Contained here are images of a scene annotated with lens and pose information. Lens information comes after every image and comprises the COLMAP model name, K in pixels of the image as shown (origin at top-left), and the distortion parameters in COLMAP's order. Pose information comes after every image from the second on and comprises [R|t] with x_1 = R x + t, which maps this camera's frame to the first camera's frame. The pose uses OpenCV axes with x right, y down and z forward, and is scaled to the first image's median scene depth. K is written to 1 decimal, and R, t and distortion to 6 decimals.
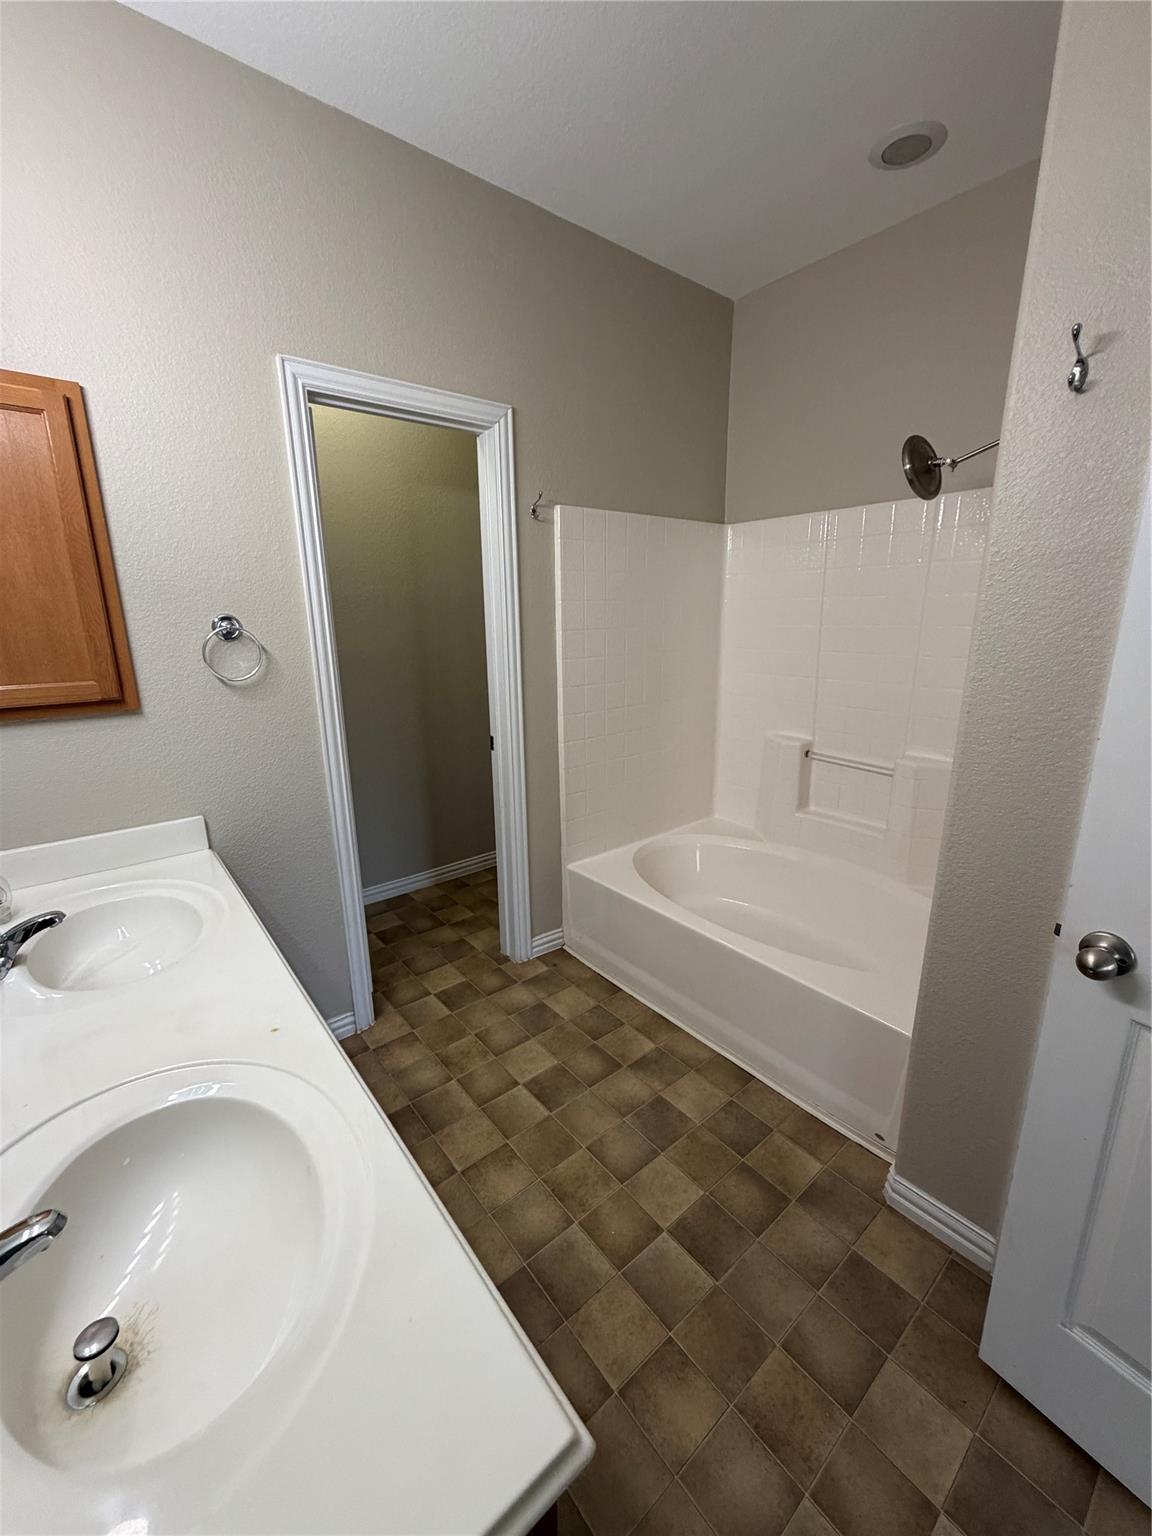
lens RADIAL K [[609.3, 0, 578.7], [0, 609.3, 764.8], [0, 0, 1]] dist [-0.000380, 0.000174]
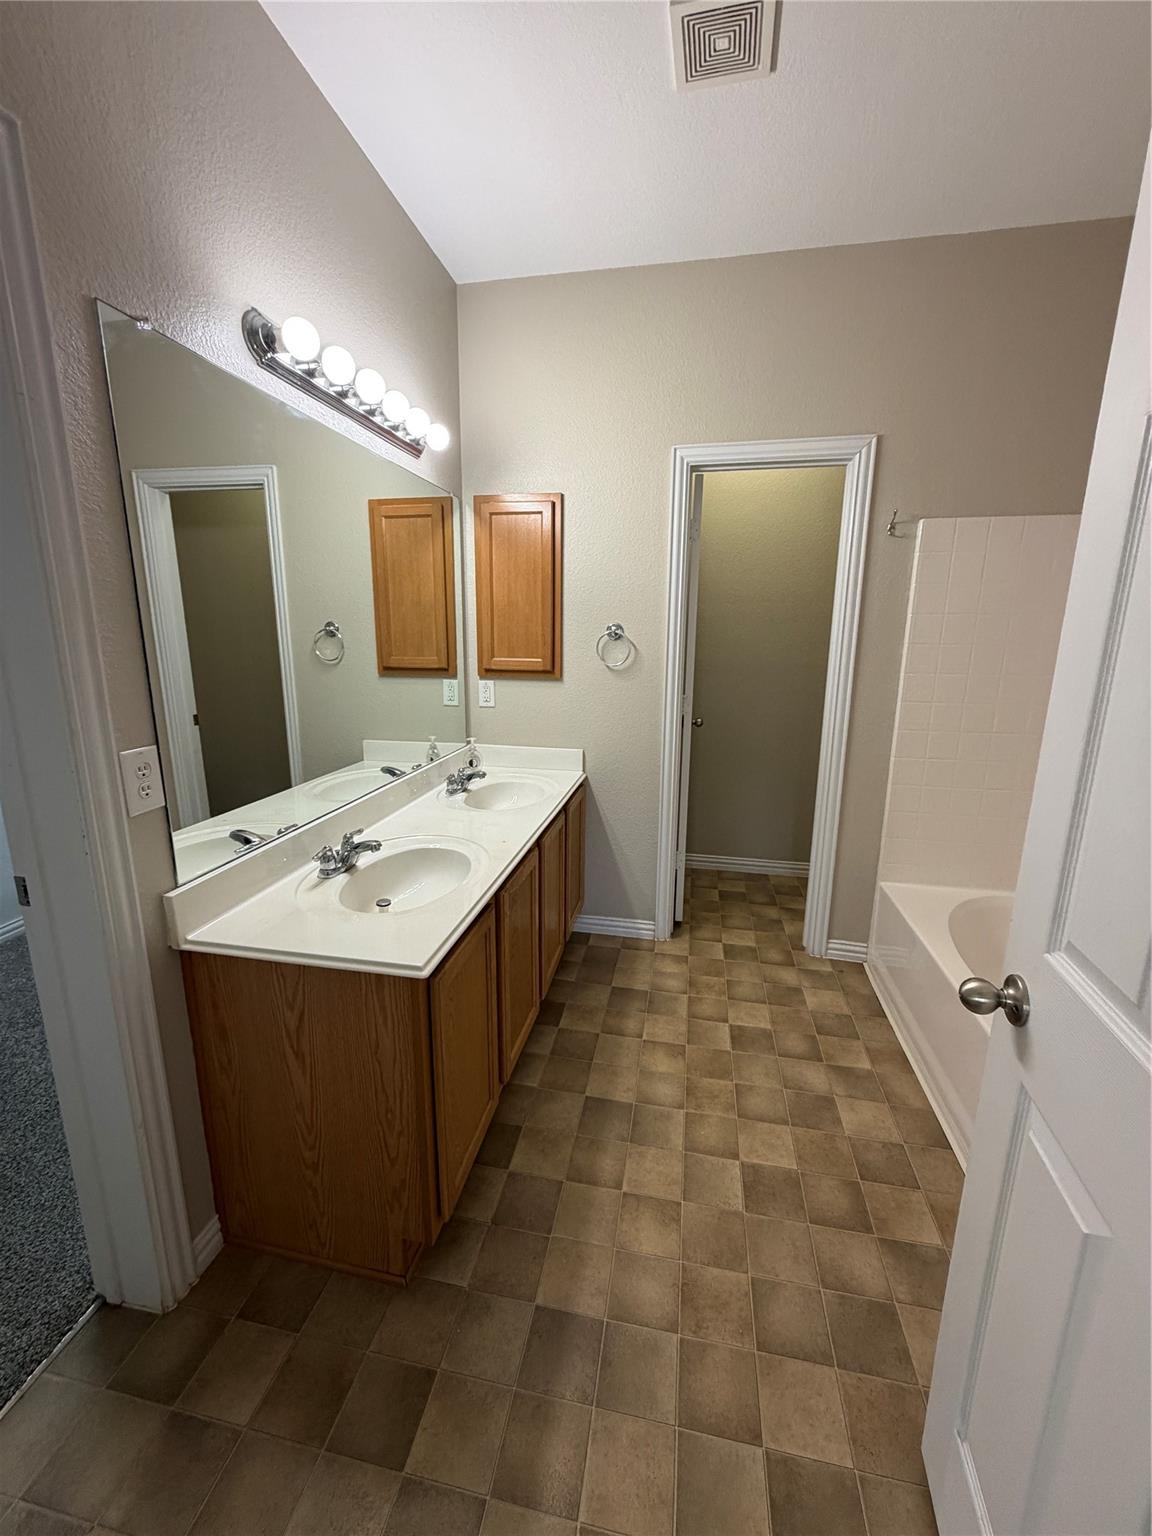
lens RADIAL K [[609.3, 0, 582.0], [0, 609.3, 767.2], [0, 0, 1]] dist [-0.000380, 0.000174]
pose [[0.643396, 0.181349, -0.743744, 0.479146], [-0.201511, 0.977393, 0.063998, 0.023106], [0.738536, 0.108697, 0.665394, -0.039565]]
